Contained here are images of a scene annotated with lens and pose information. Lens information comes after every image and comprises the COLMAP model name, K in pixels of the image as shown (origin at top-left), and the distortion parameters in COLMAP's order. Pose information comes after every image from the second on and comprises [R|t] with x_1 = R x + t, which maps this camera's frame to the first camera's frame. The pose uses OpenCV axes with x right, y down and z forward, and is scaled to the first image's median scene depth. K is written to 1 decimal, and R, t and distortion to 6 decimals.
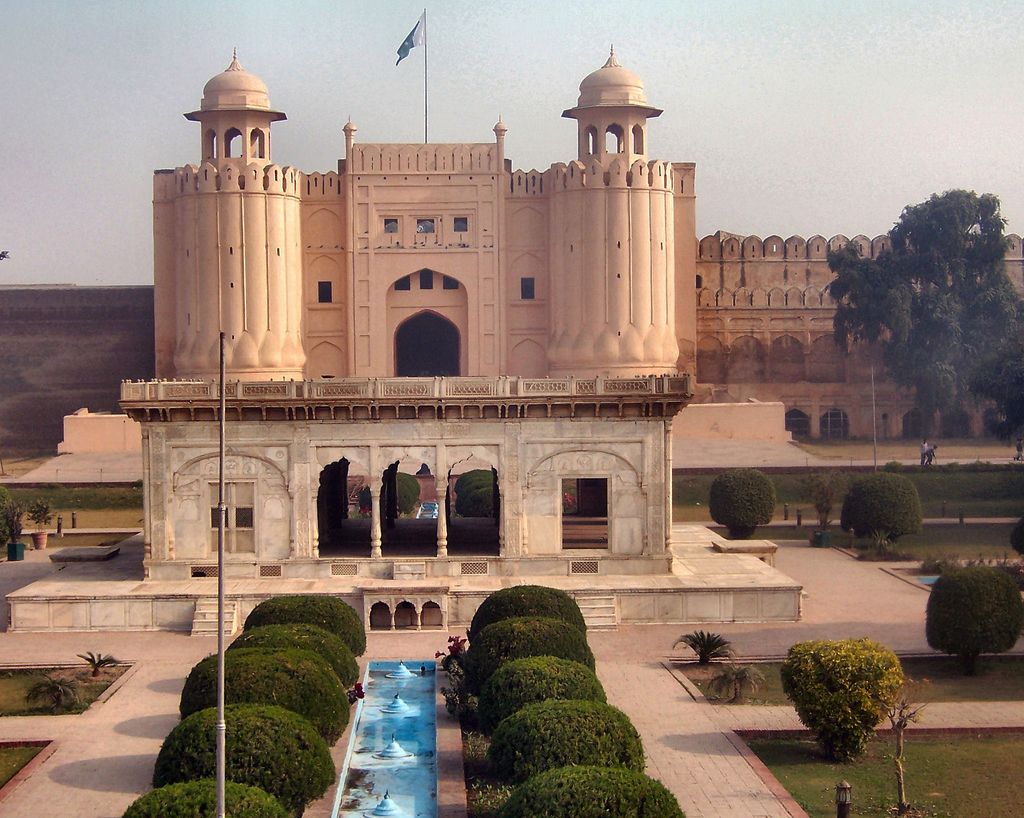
lens RADIAL K [[1775.0, 0, 482.7], [0, 1775.0, 406.7], [0, 0, 1]] dist [-0.010869, 0.062515]
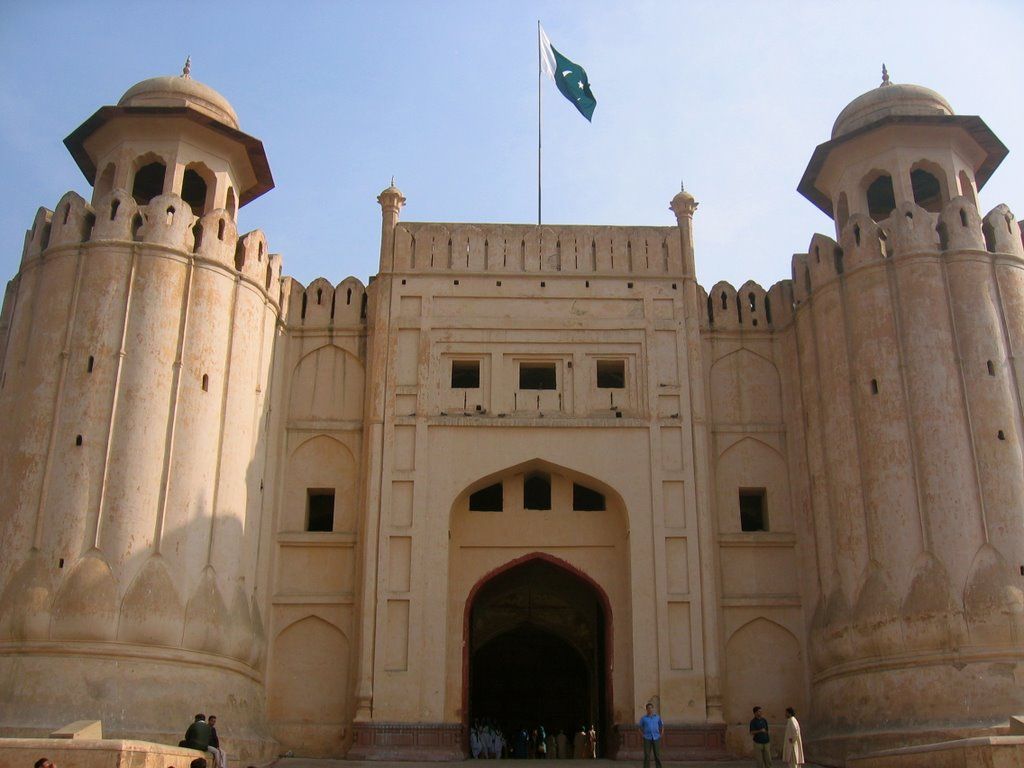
lens RADIAL K [[1103.4, 0, 512.0], [0, 1103.4, 384.0], [0, 0, 1]] dist [-0.111571, 0.022097]
pose [[0.999820, 0.008363, -0.017059, -0.042421], [-0.014302, 0.922363, -0.386059, 0.019202], [0.012506, 0.386234, 0.922316, 0.905064]]
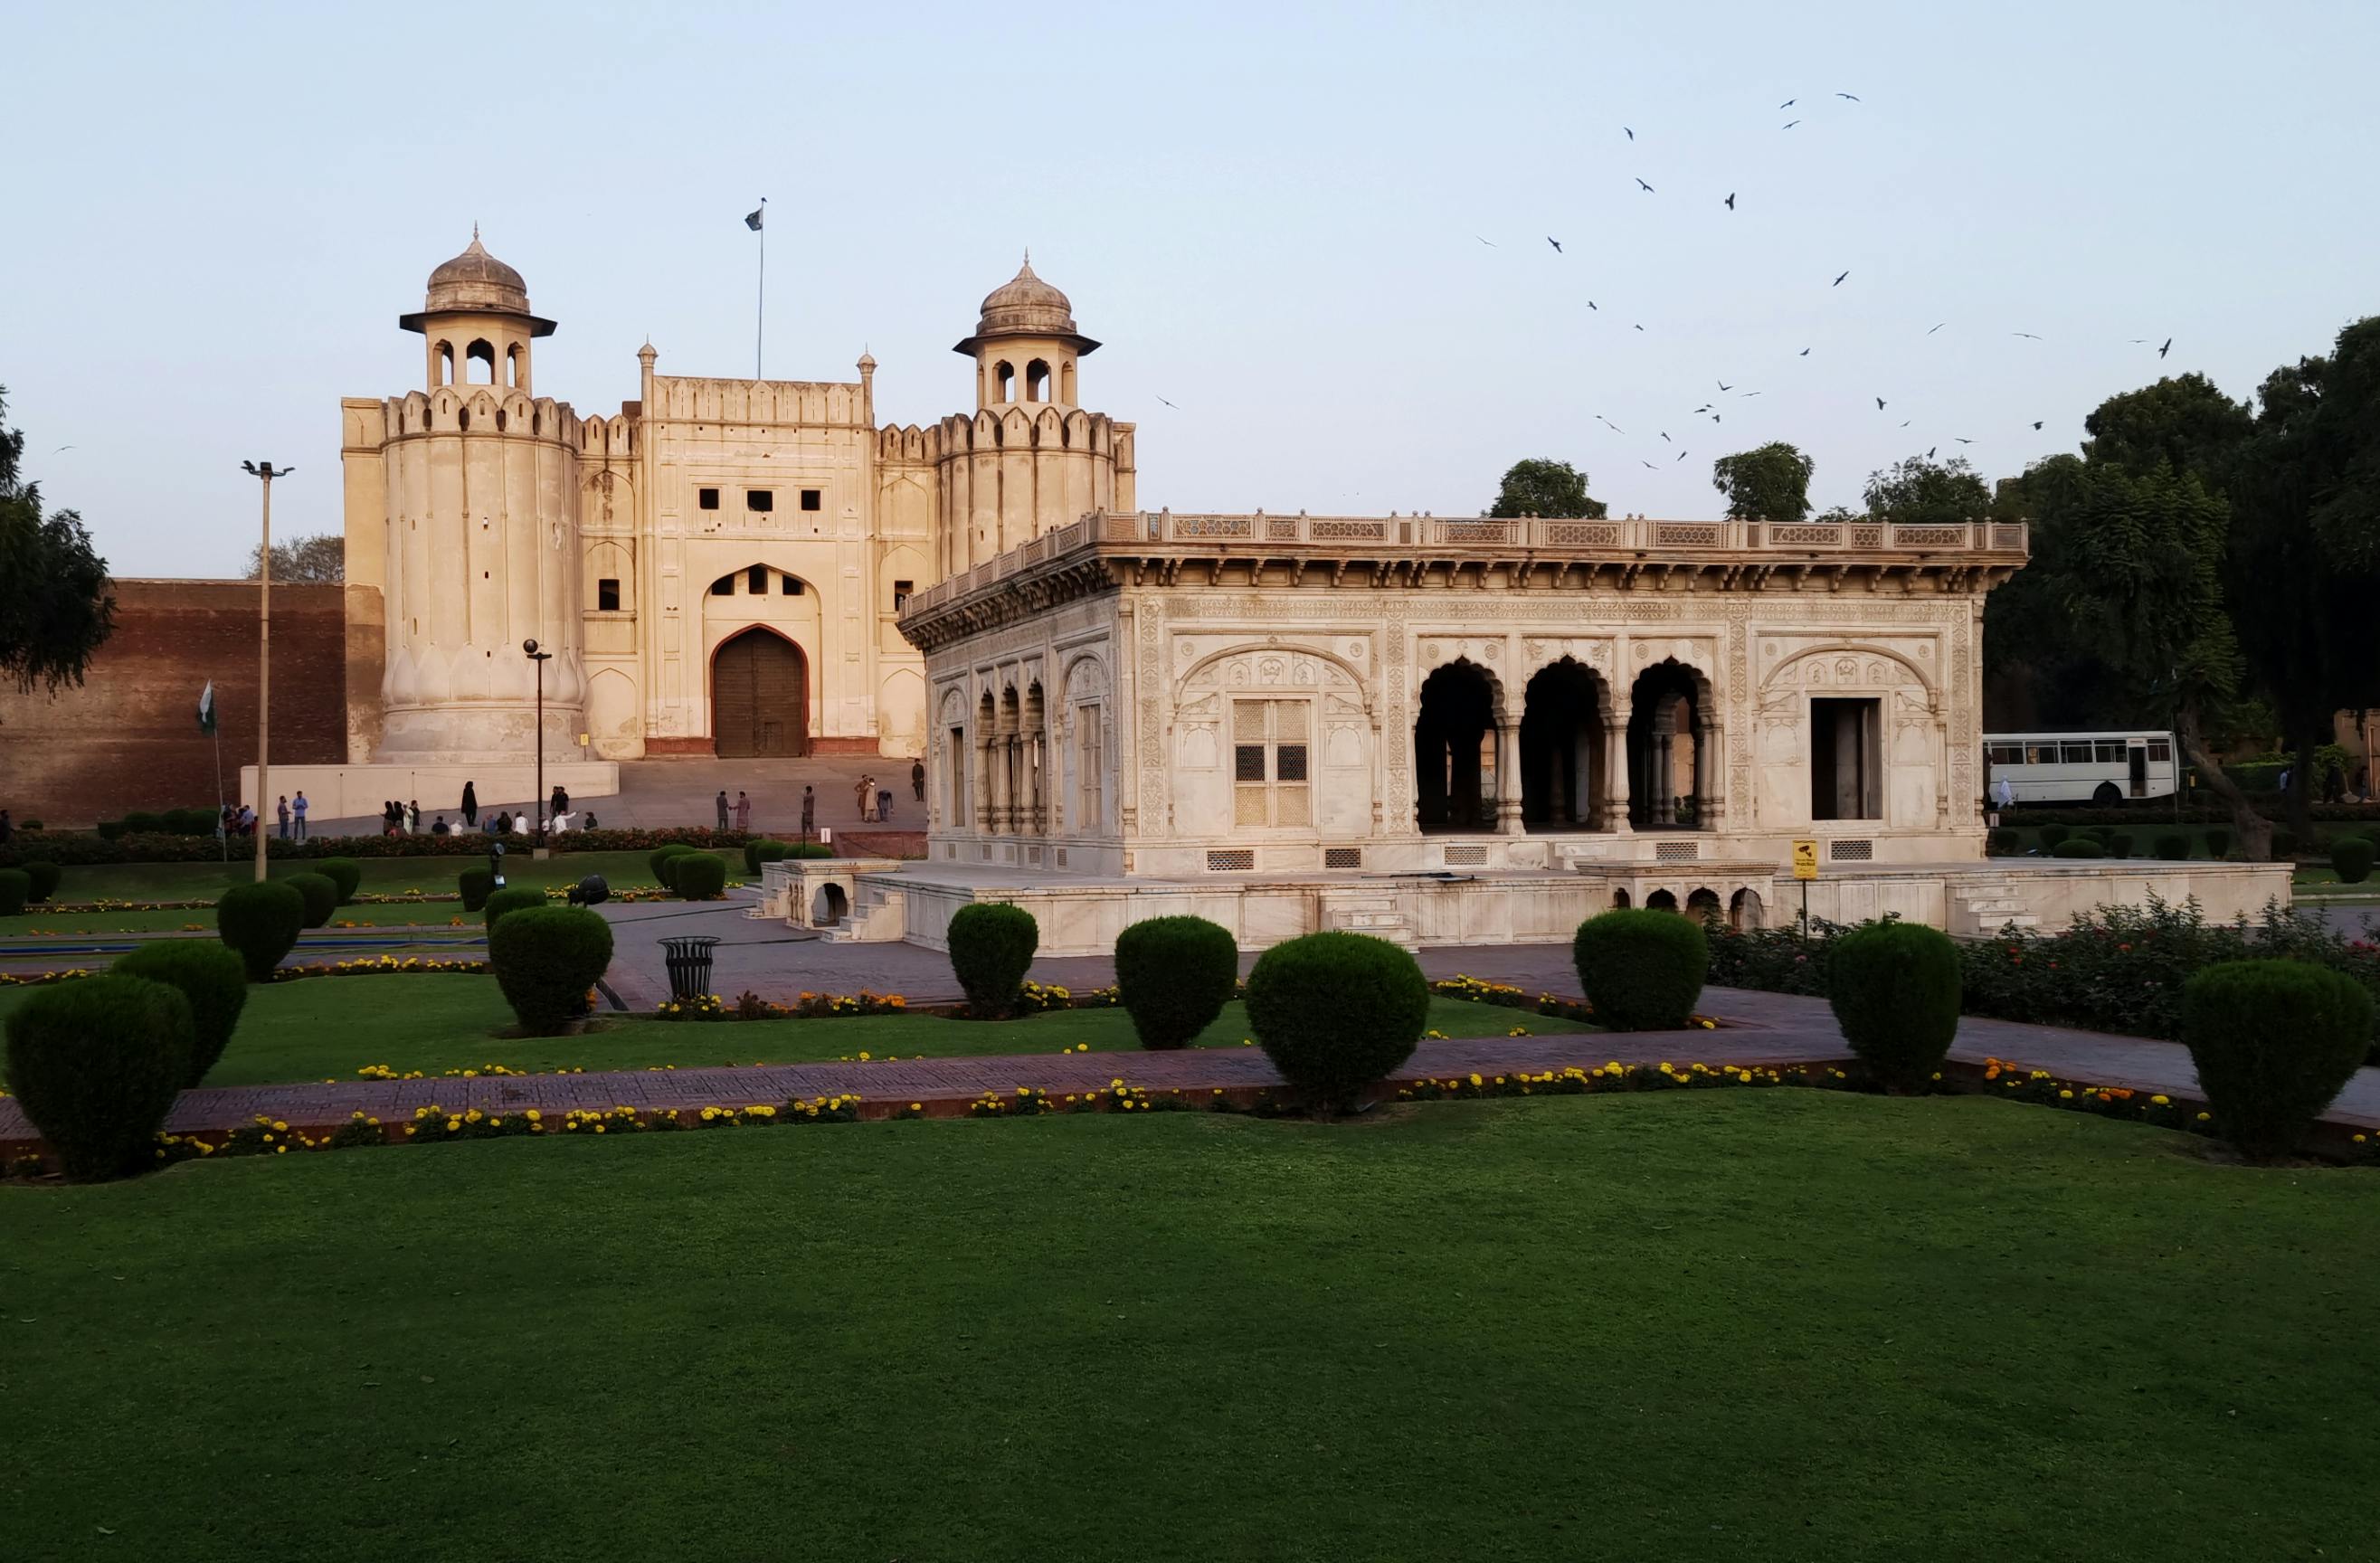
lens RADIAL K [[2315.7, 0, 981.9], [0, 2315.7, 781.8], [0, 0, 1]] dist [0.080802, -0.003936]
pose [[0.977337, 0.001204, 0.211684, -0.171455], [0.004743, 0.999608, -0.027585, 0.039341], [-0.211634, 0.027964, 0.976949, 0.139272]]
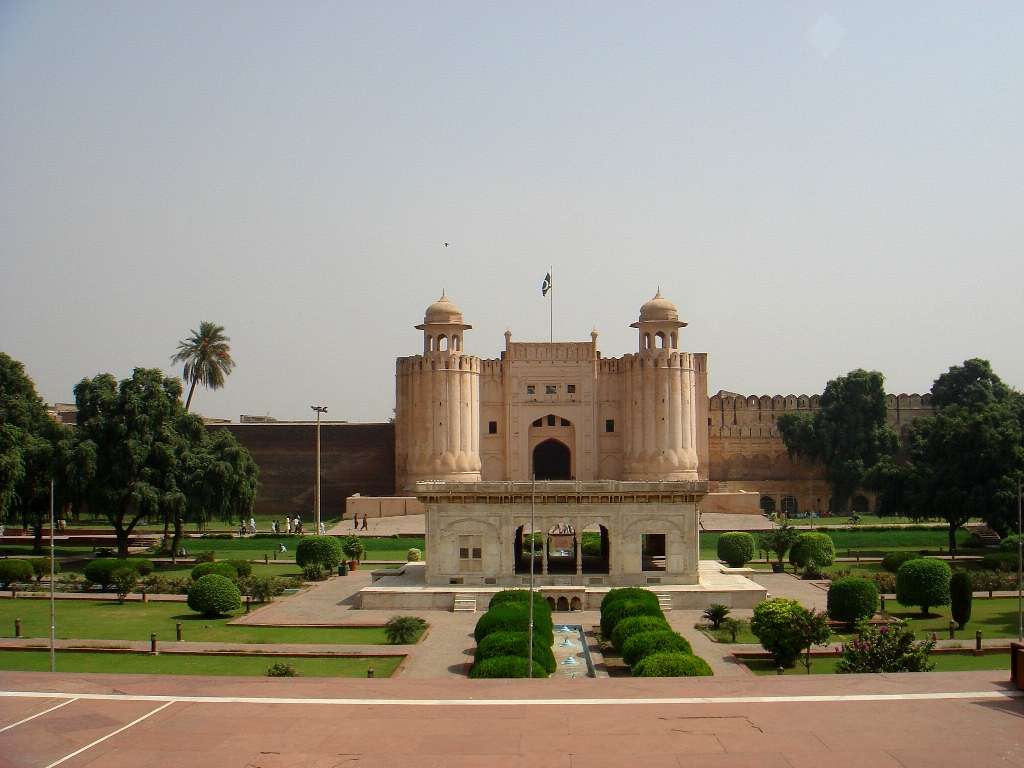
lens RADIAL K [[1103.4, 0, 512.0], [0, 1103.4, 384.0], [0, 0, 1]] dist [-0.111571, 0.022097]
pose [[0.998470, 0.001098, -0.055285, -0.013461], [-0.006512, 0.995180, -0.097851, -0.001803], [0.054911, 0.098061, 0.993664, -0.092849]]
